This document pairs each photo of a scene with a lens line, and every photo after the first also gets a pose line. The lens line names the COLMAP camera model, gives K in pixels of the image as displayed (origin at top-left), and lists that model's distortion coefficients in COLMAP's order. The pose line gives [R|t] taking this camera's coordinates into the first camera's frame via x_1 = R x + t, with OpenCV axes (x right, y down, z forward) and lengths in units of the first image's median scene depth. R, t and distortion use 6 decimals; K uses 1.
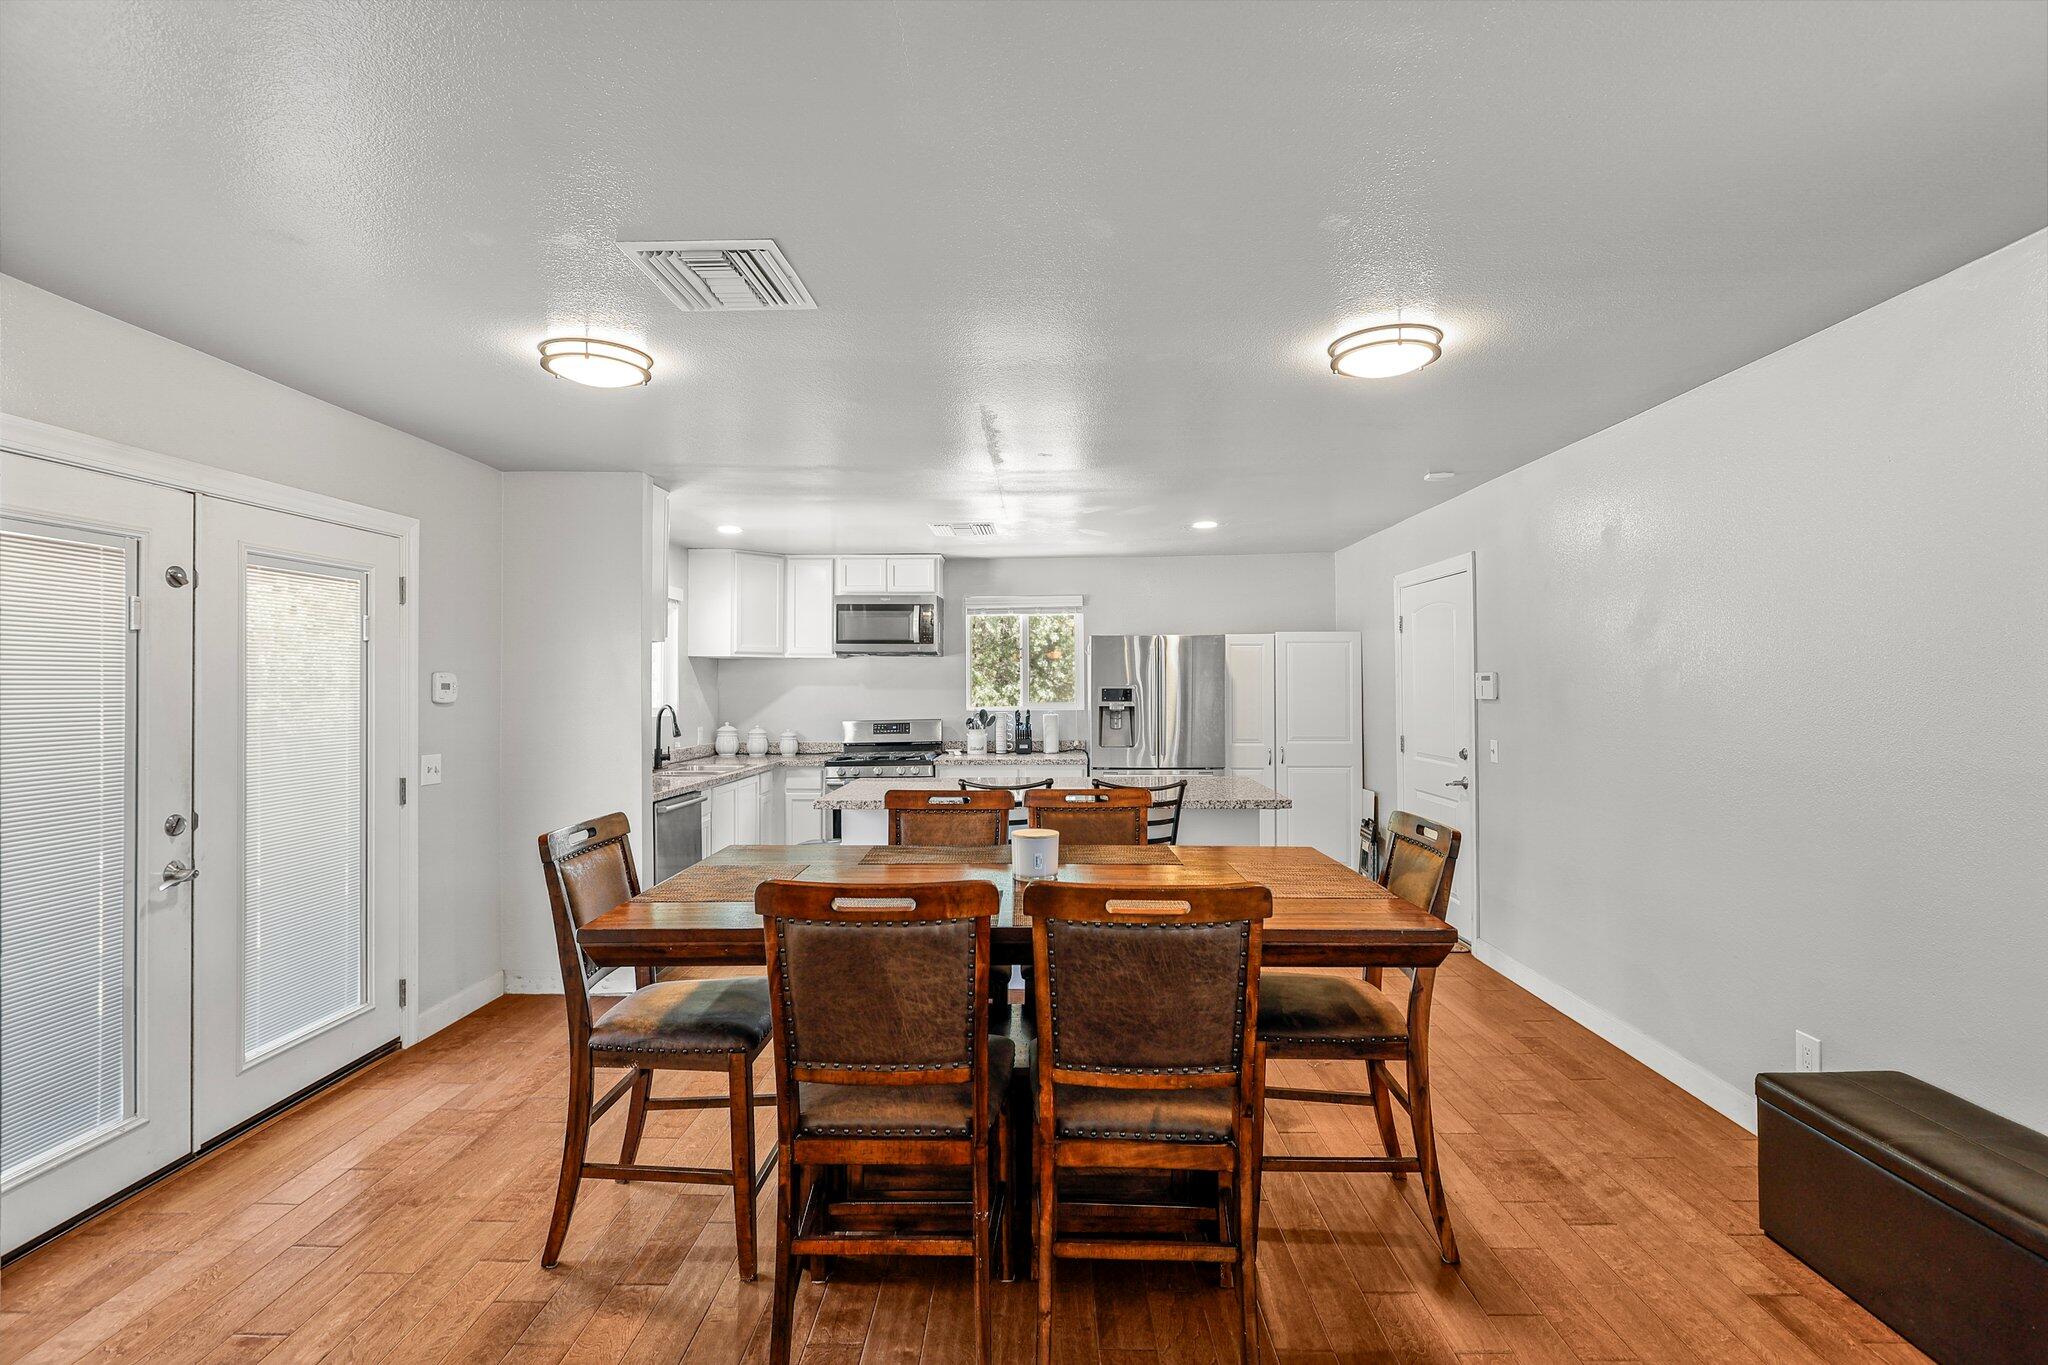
lens RADIAL K [[953.4, 0, 1021.8], [0, 953.4, 682.4], [0, 0, 1]] dist [0.005304, -0.002148]
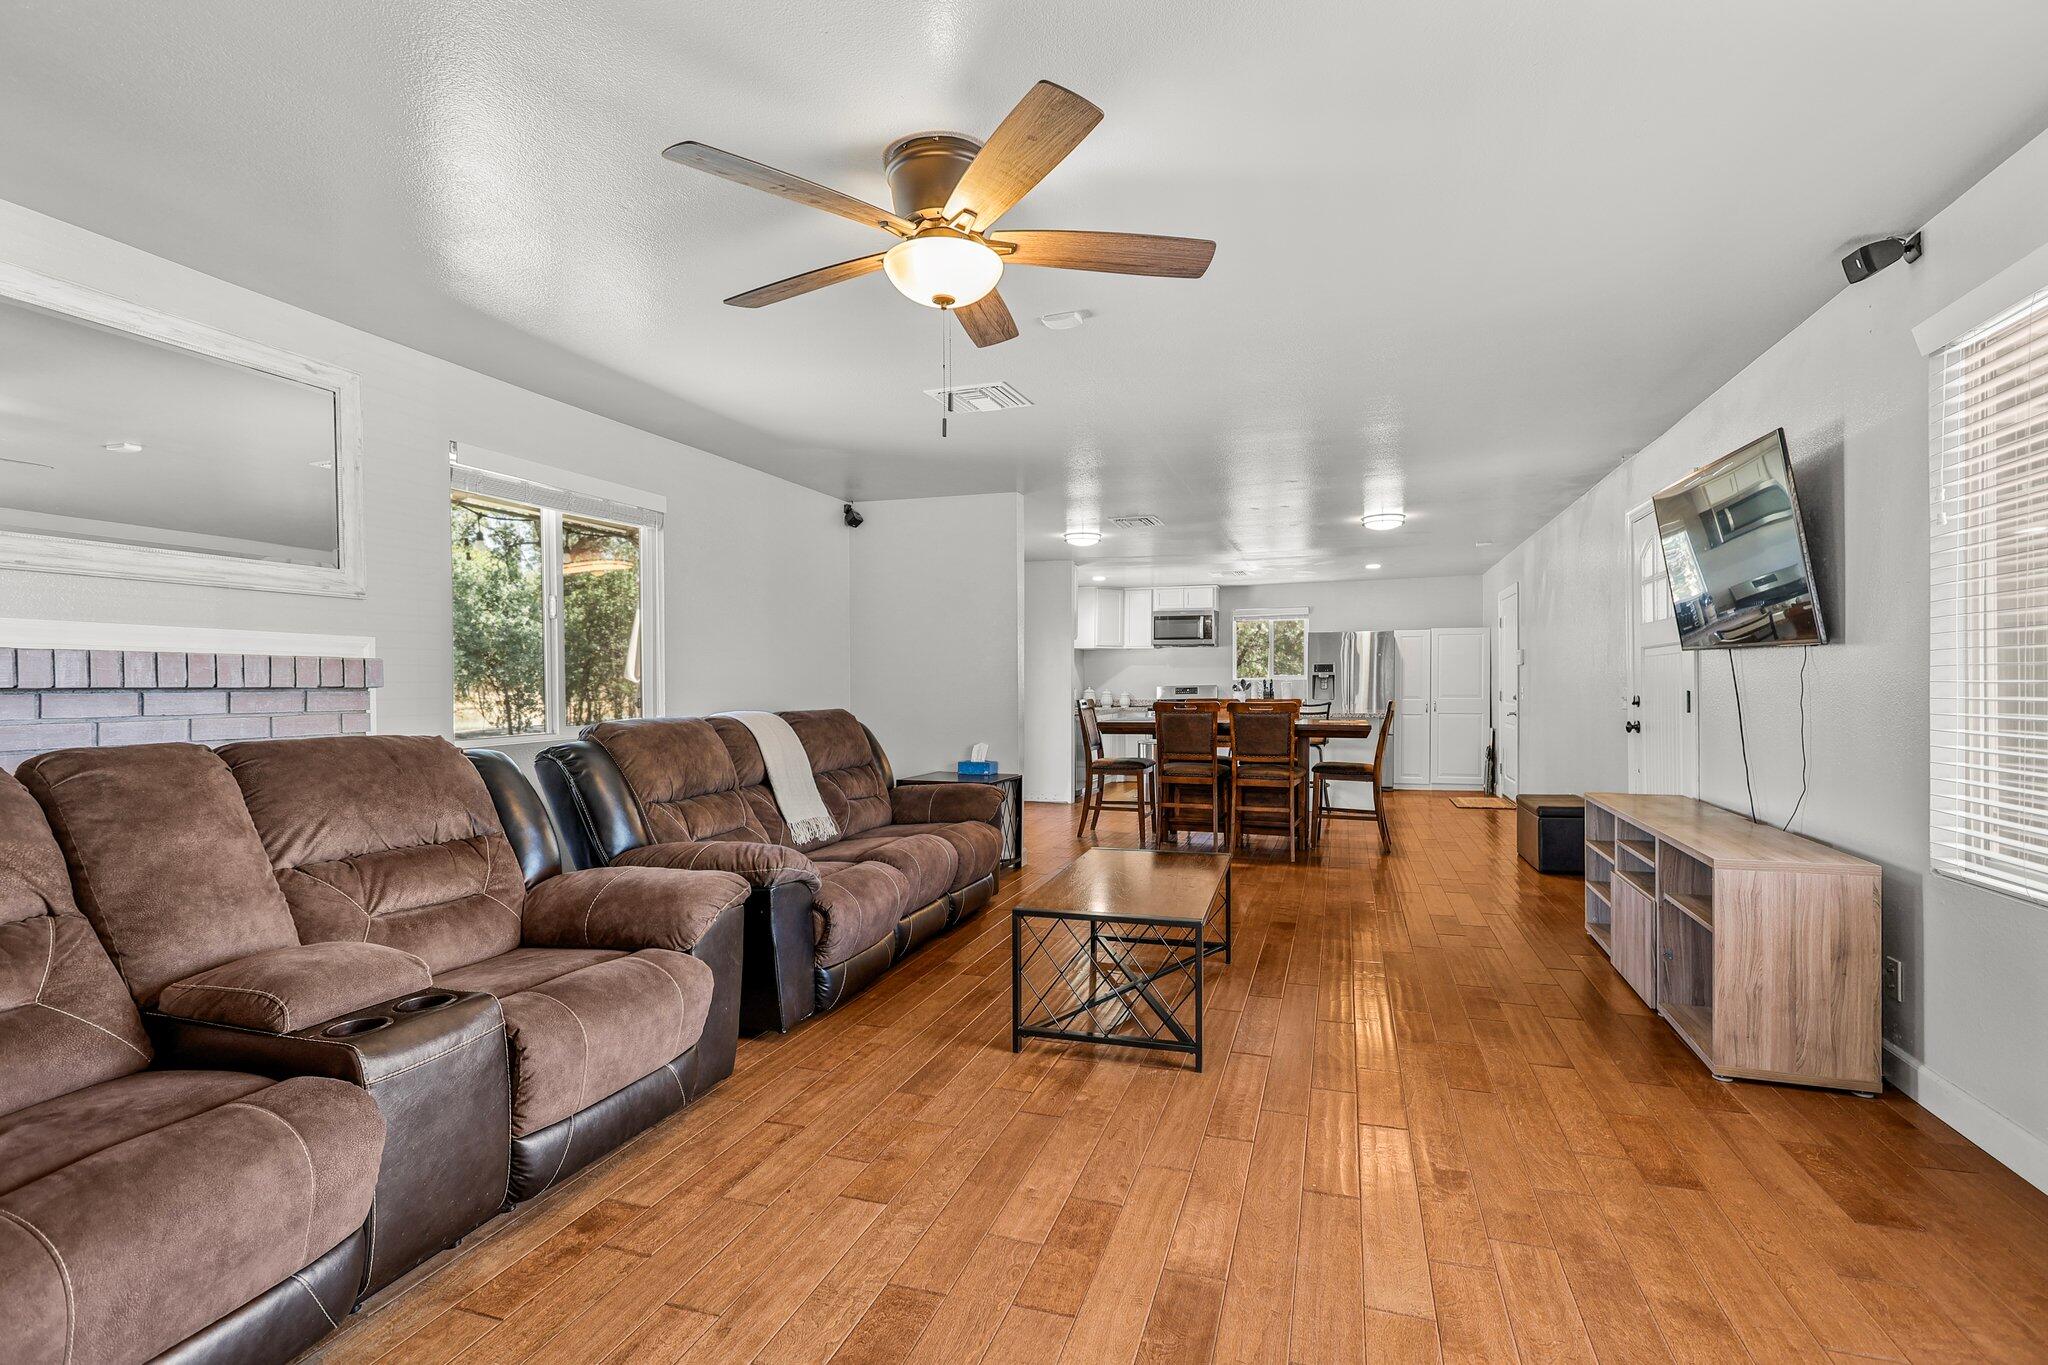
lens RADIAL K [[953.4, 0, 1017.8], [0, 953.4, 688.7], [0, 0, 1]] dist [0.005304, -0.002148]
pose [[0.955050, 0.002527, -0.296433, 0.076634], [-0.001104, 0.999987, 0.004967, 0.037805], [0.296441, -0.004416, 0.955041, -0.685224]]
